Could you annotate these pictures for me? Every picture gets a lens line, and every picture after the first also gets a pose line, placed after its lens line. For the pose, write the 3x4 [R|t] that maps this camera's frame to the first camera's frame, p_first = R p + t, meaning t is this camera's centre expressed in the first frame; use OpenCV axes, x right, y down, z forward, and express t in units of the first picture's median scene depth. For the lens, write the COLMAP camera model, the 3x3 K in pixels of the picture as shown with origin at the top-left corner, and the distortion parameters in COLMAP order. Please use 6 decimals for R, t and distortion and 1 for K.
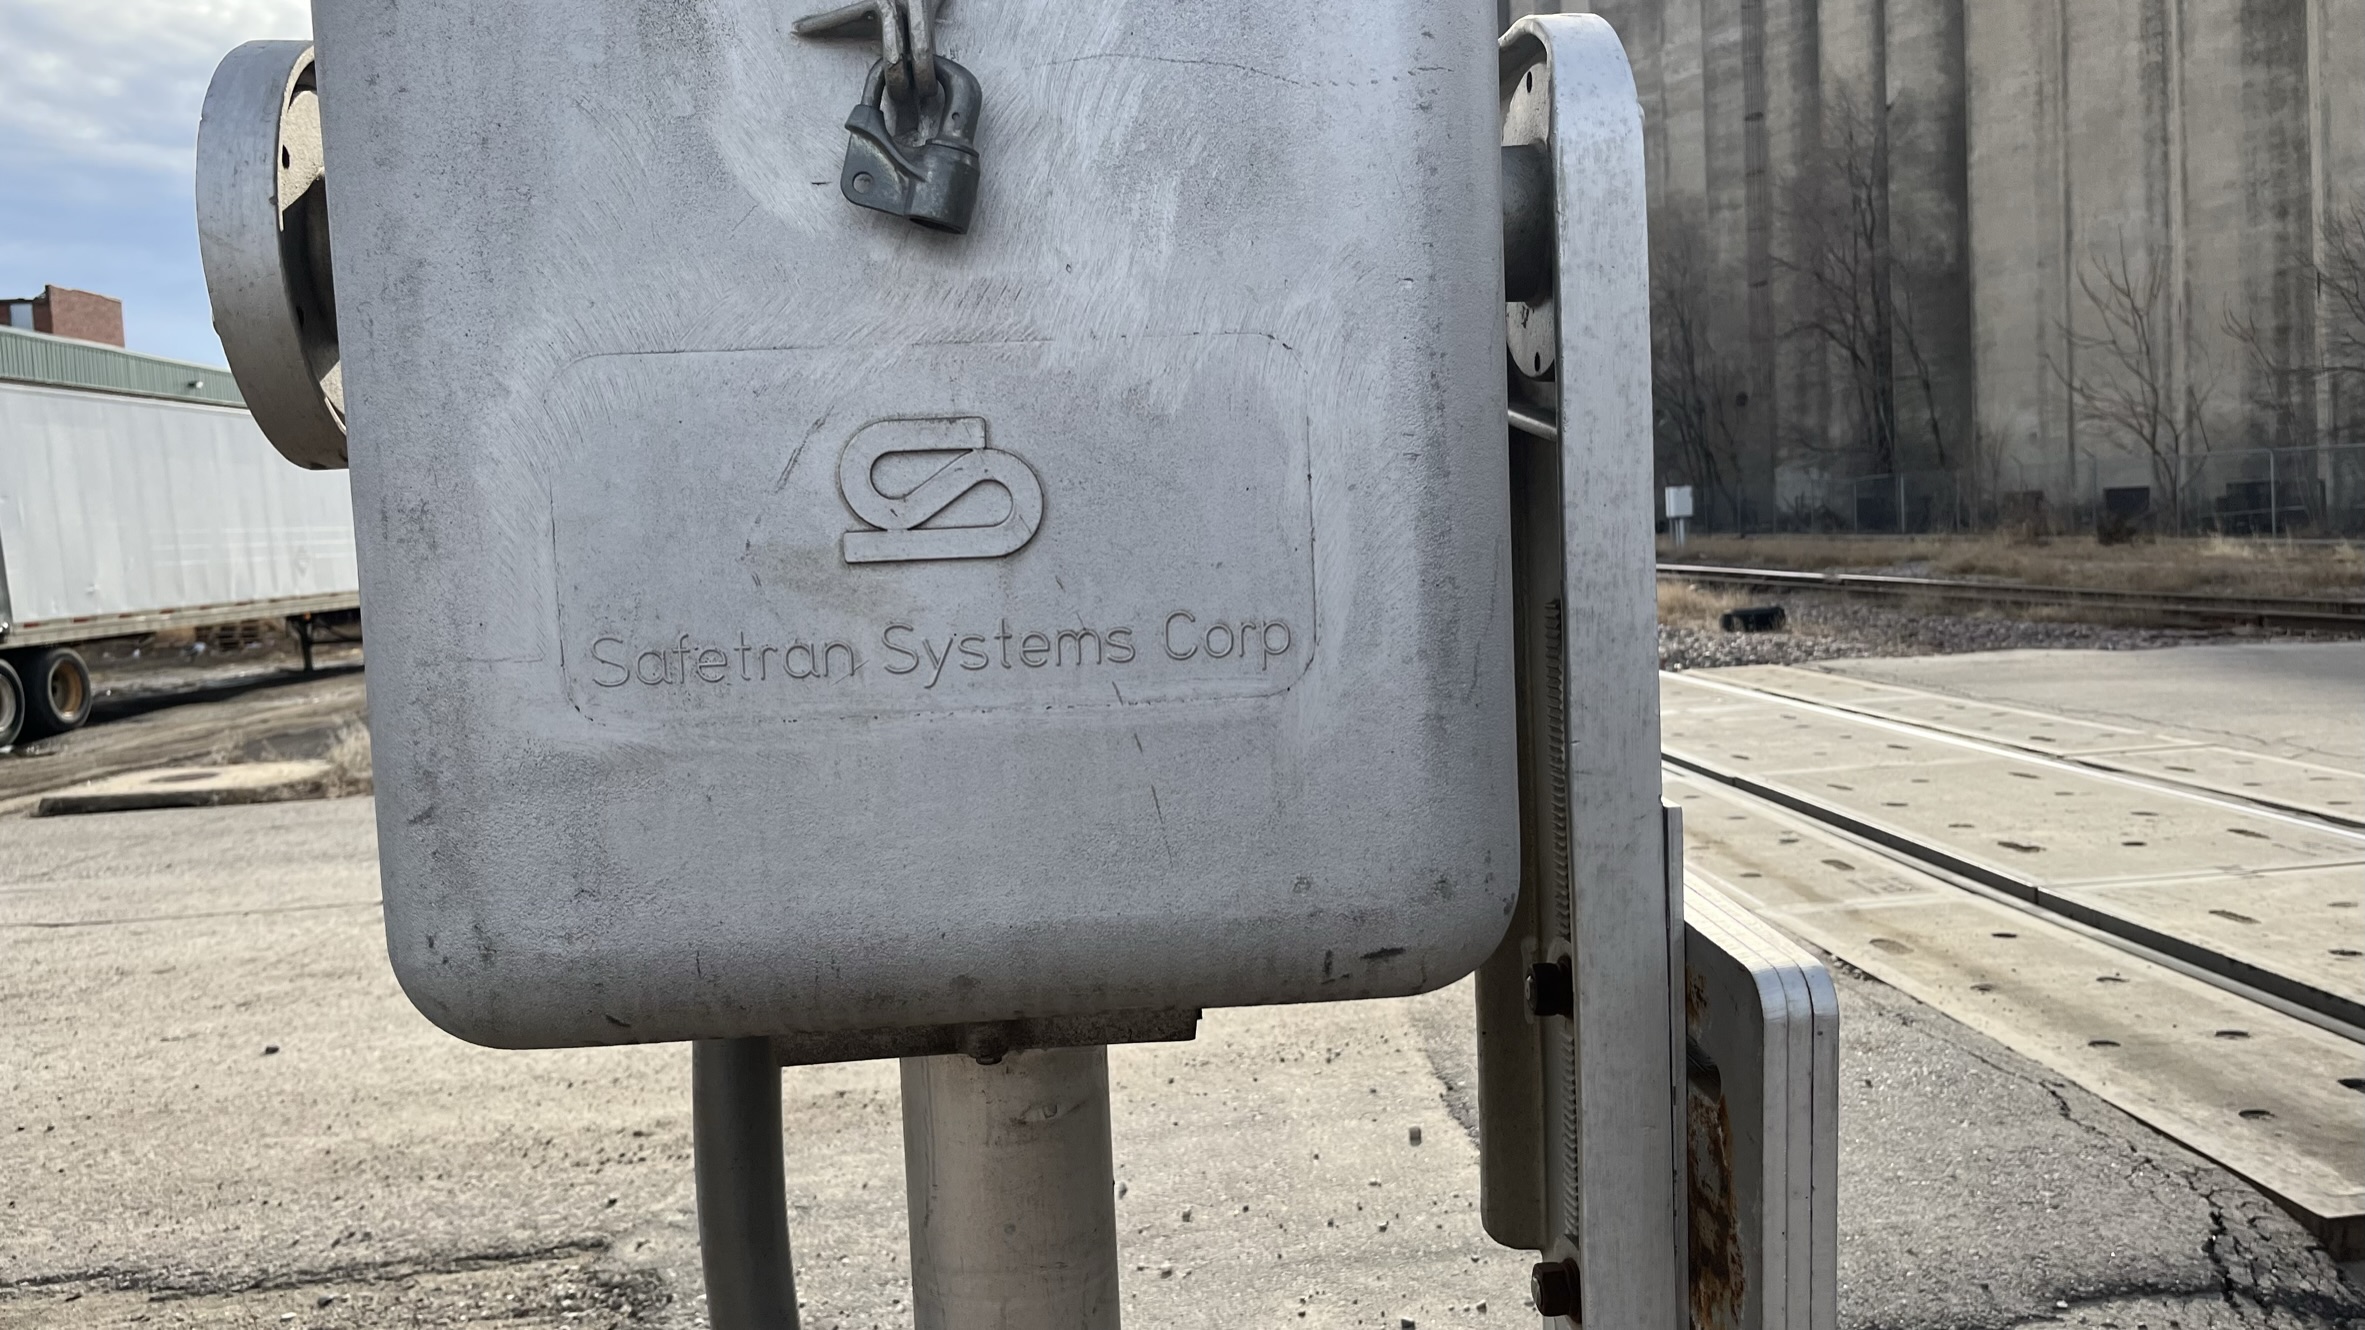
lens RADIAL K [[1807.1, 0, 1185.9], [0, 1807.1, 641.6], [0, 0, 1]] dist [0.143085, -0.201327]
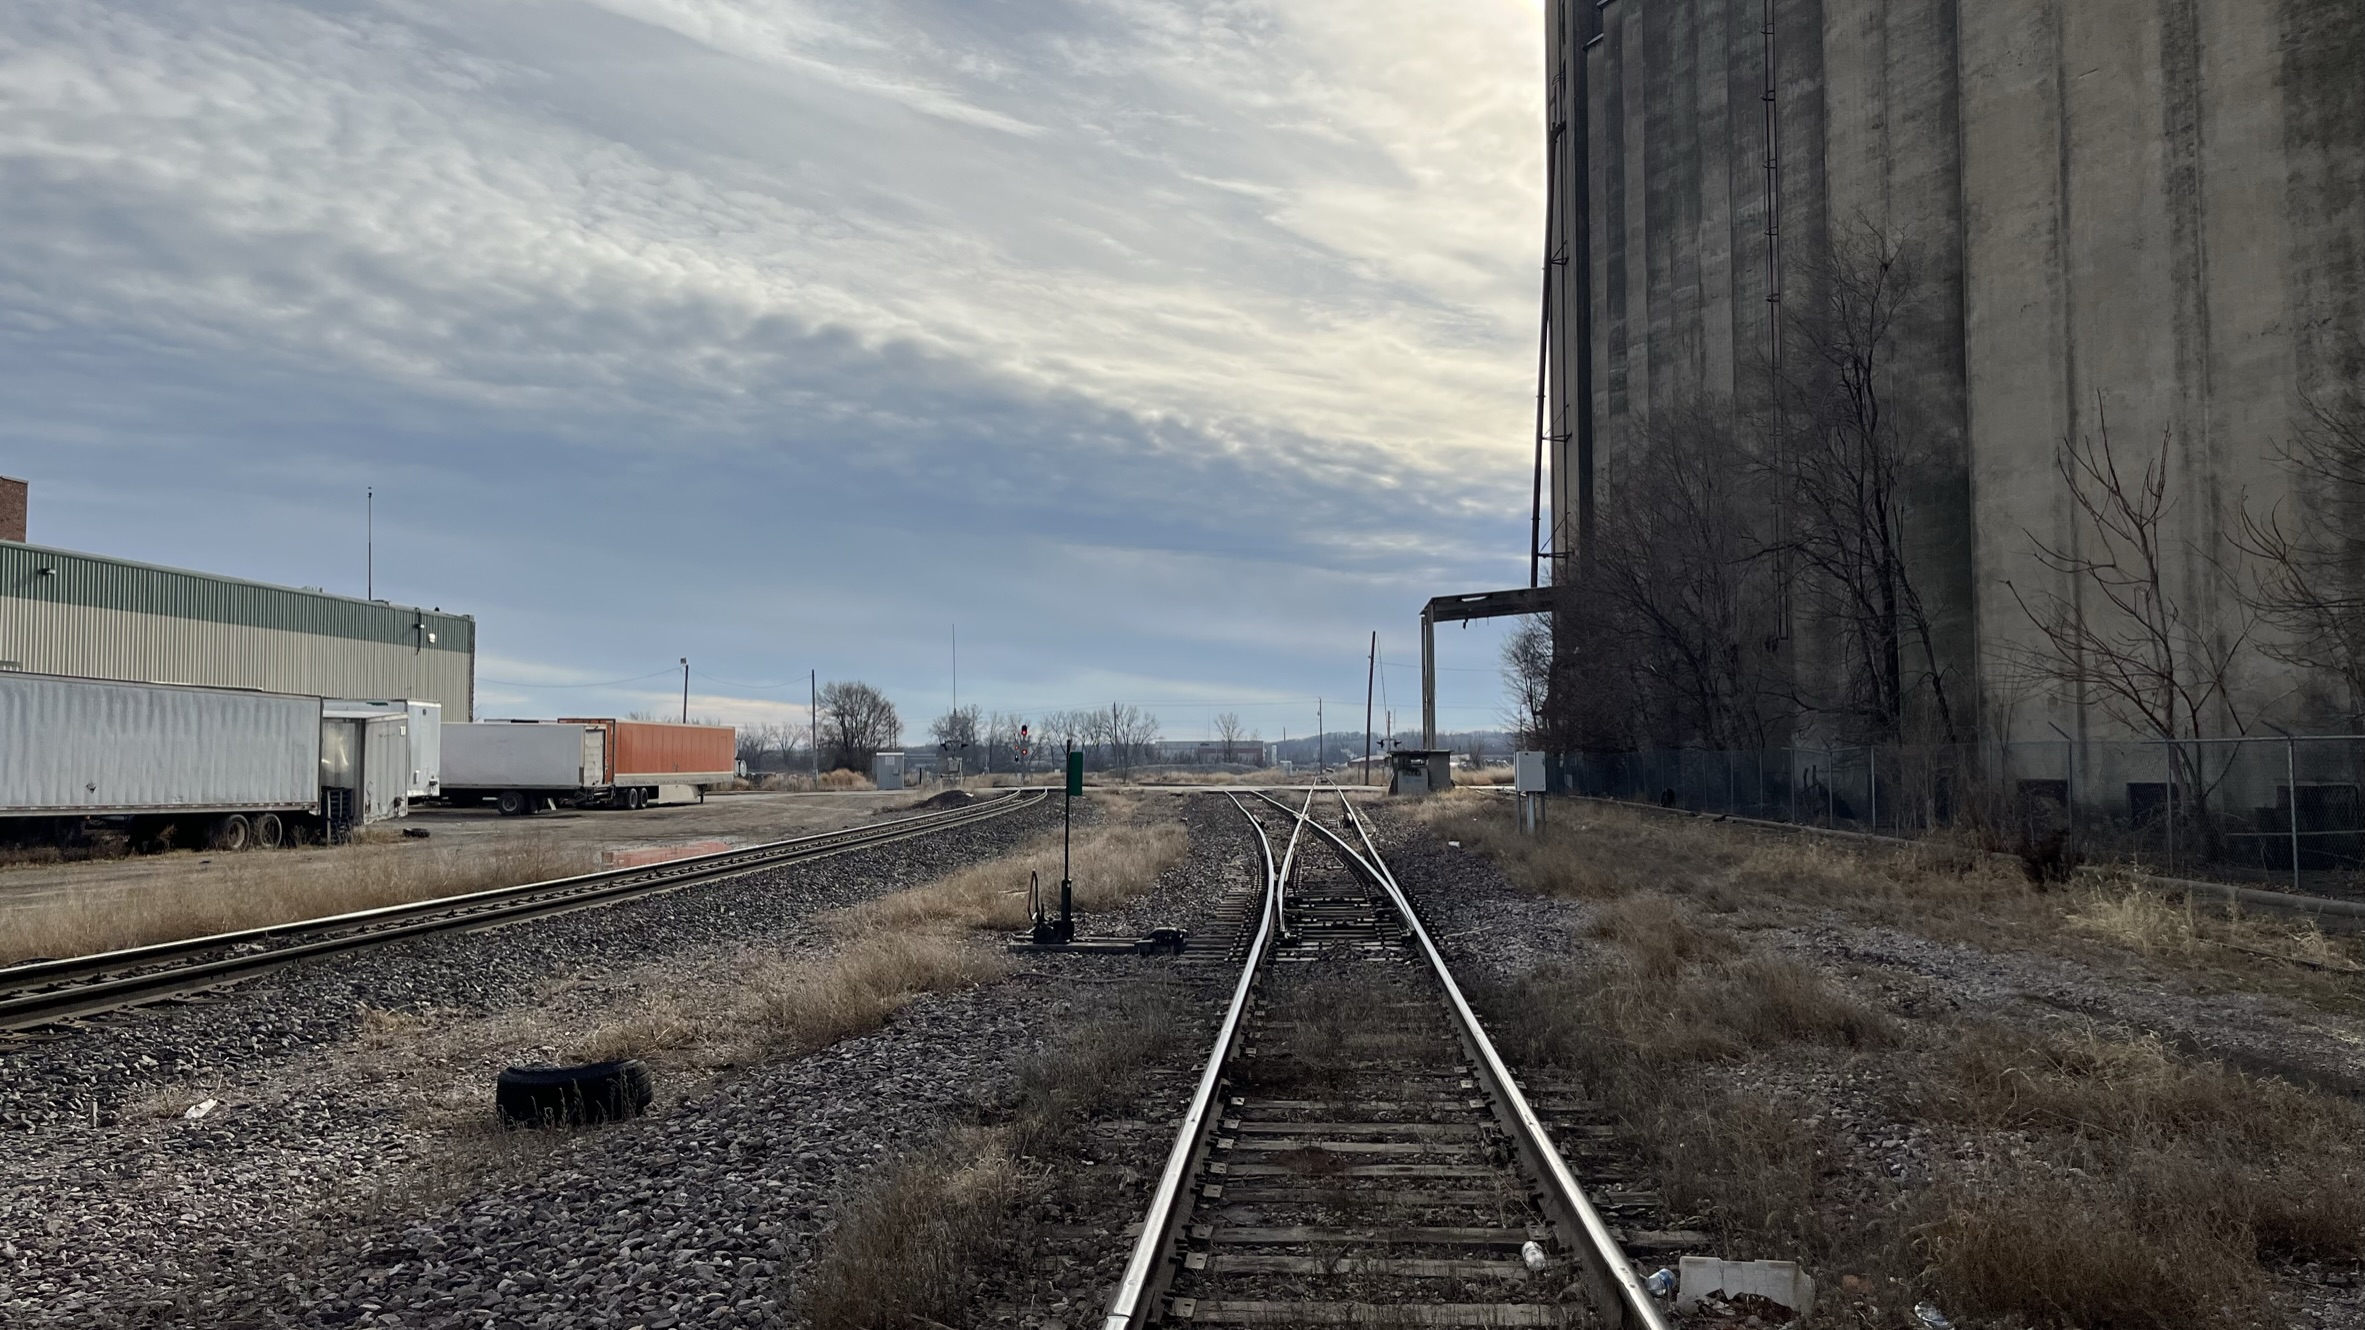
lens RADIAL K [[1731.7, 0, 1220.3], [0, 1731.7, 687.1], [0, 0, 1]] dist [0.078099, -0.107508]
pose [[0.986449, 0.035610, -0.160157, 0.272638], [-0.051905, 0.993759, -0.098735, -0.037121], [0.155641, 0.105710, 0.982141, 0.314990]]
